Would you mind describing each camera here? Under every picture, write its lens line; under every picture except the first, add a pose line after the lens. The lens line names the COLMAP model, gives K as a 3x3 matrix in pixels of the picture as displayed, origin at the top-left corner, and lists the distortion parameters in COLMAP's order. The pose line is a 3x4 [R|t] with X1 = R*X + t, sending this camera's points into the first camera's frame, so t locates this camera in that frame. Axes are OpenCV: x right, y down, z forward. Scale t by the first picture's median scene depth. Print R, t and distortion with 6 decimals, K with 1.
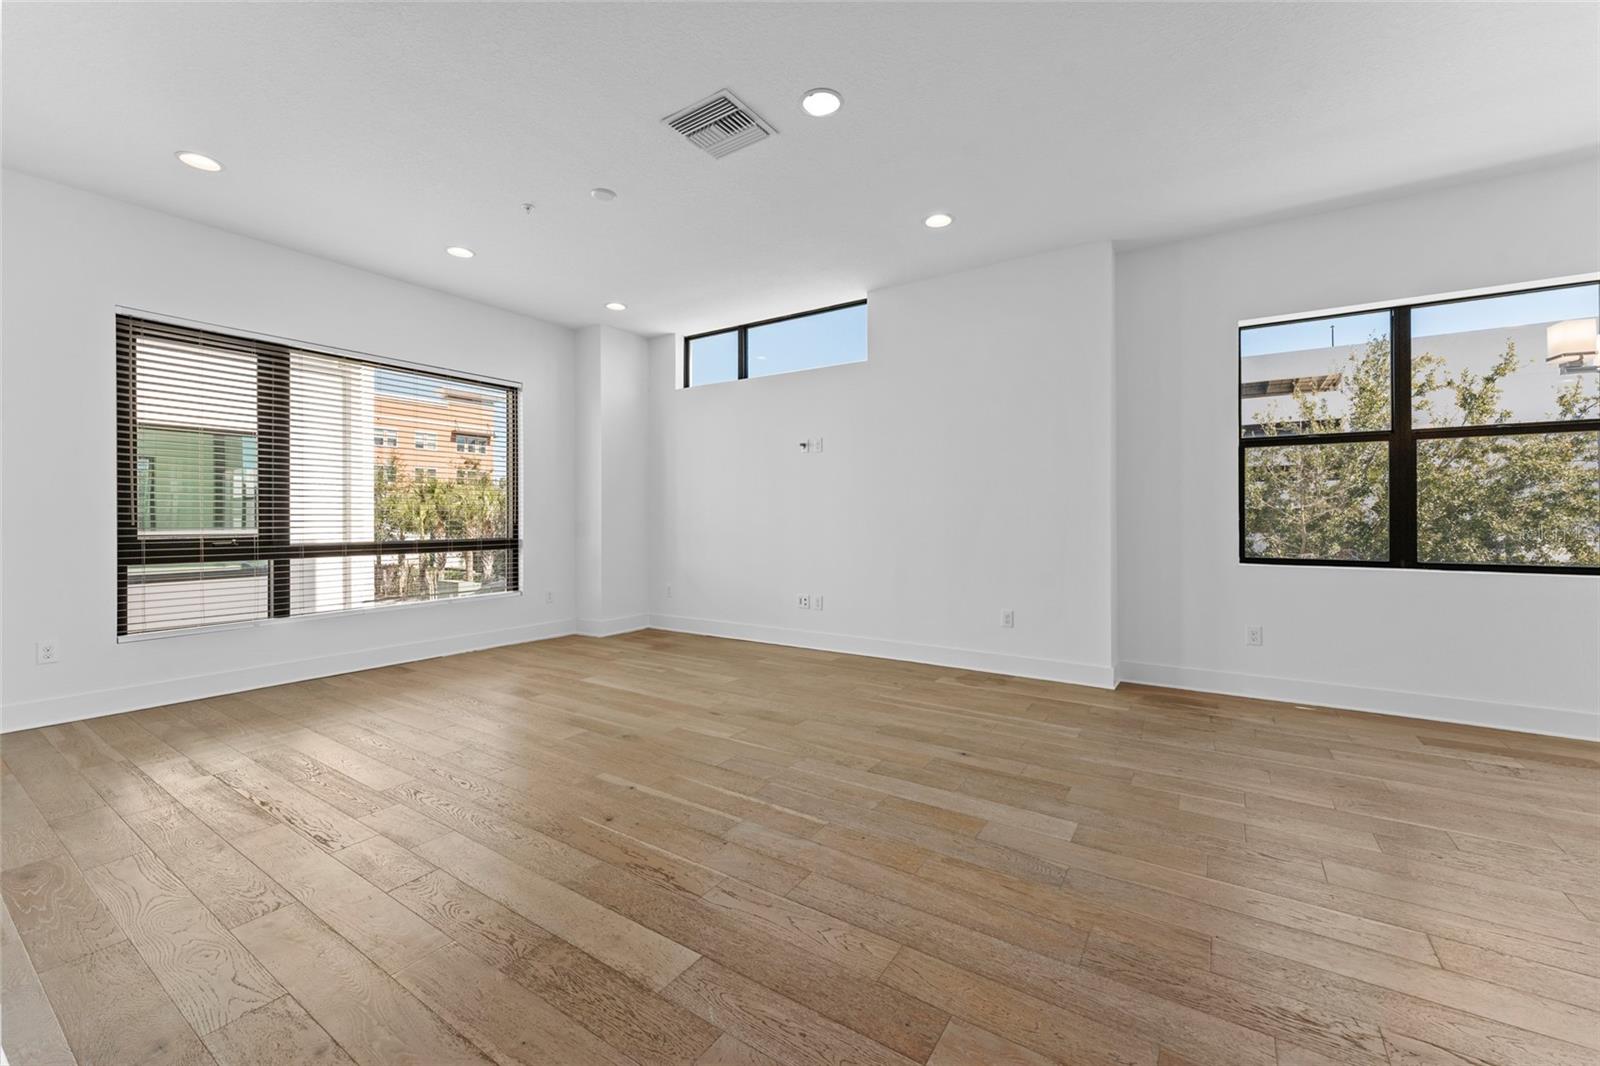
lens RADIAL K [[647.5, 0, 814.6], [0, 647.5, 523.5], [0, 0, 1]] dist [-0.001978, -0.000358]
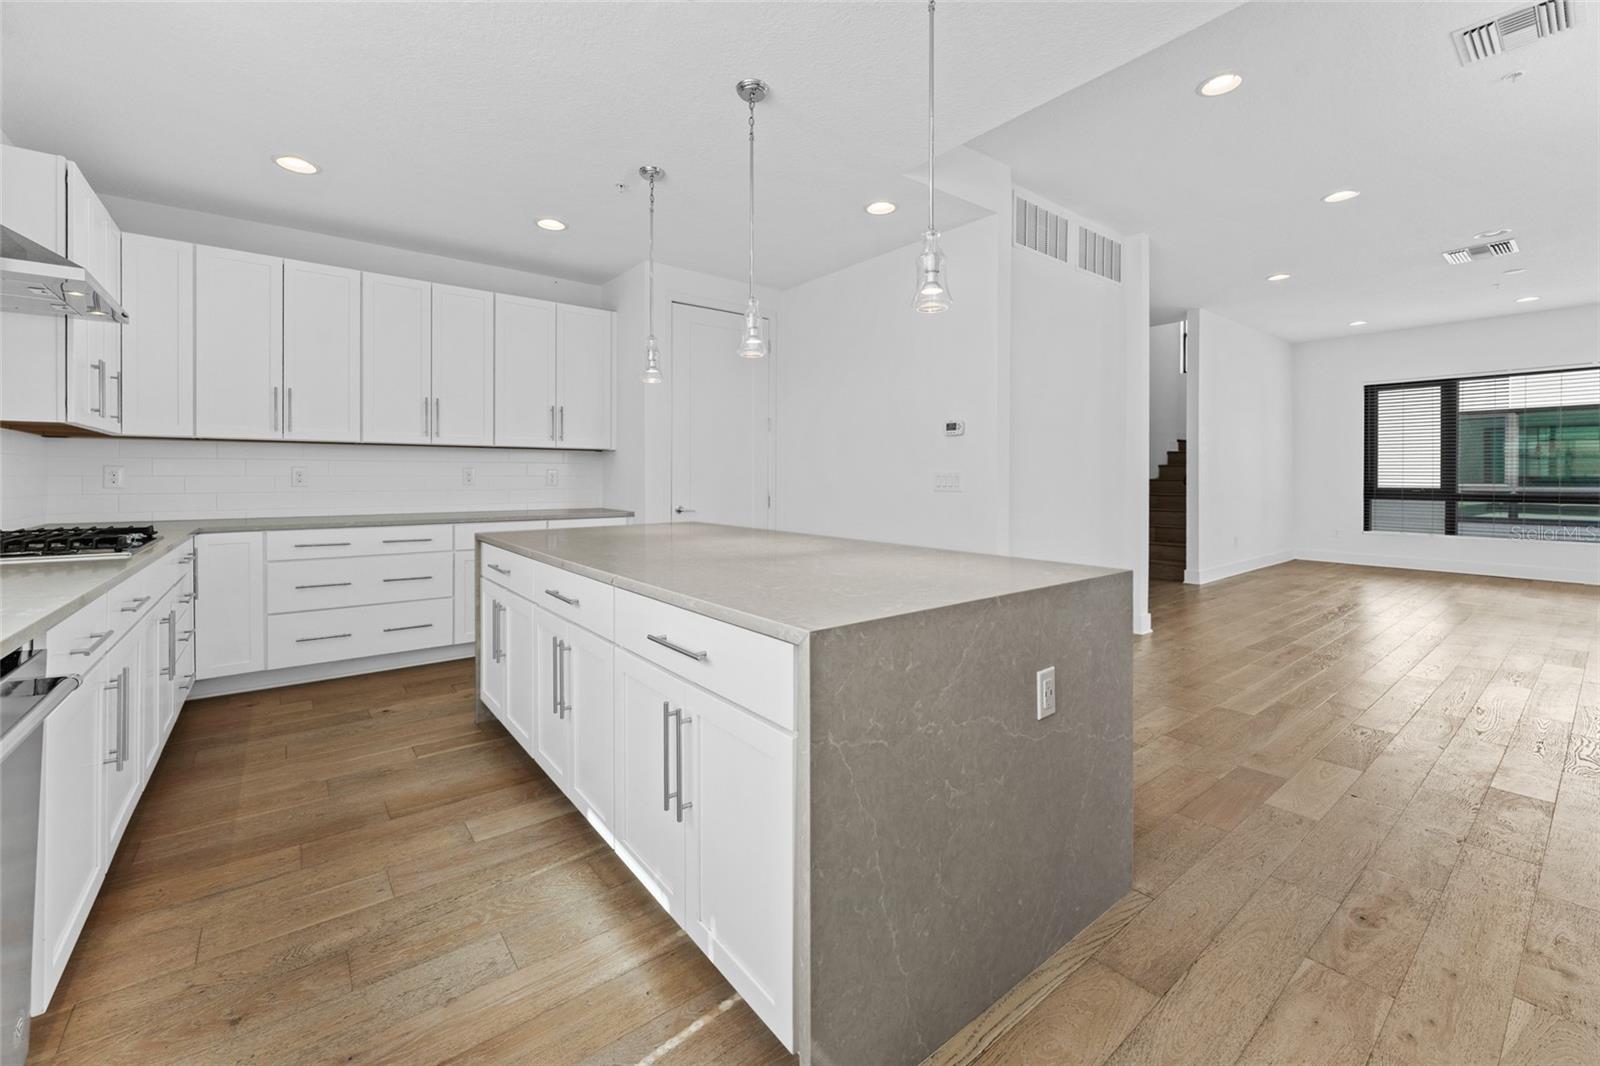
lens RADIAL K [[647.5, 0, 822.3], [0, 647.5, 482.9], [0, 0, 1]] dist [-0.001978, -0.000358]
pose [[-0.306101, 0.002730, -0.951995, 1.625844], [-0.008776, 0.999945, 0.005689, 0.013670], [0.951959, 0.010096, -0.306061, -0.108803]]
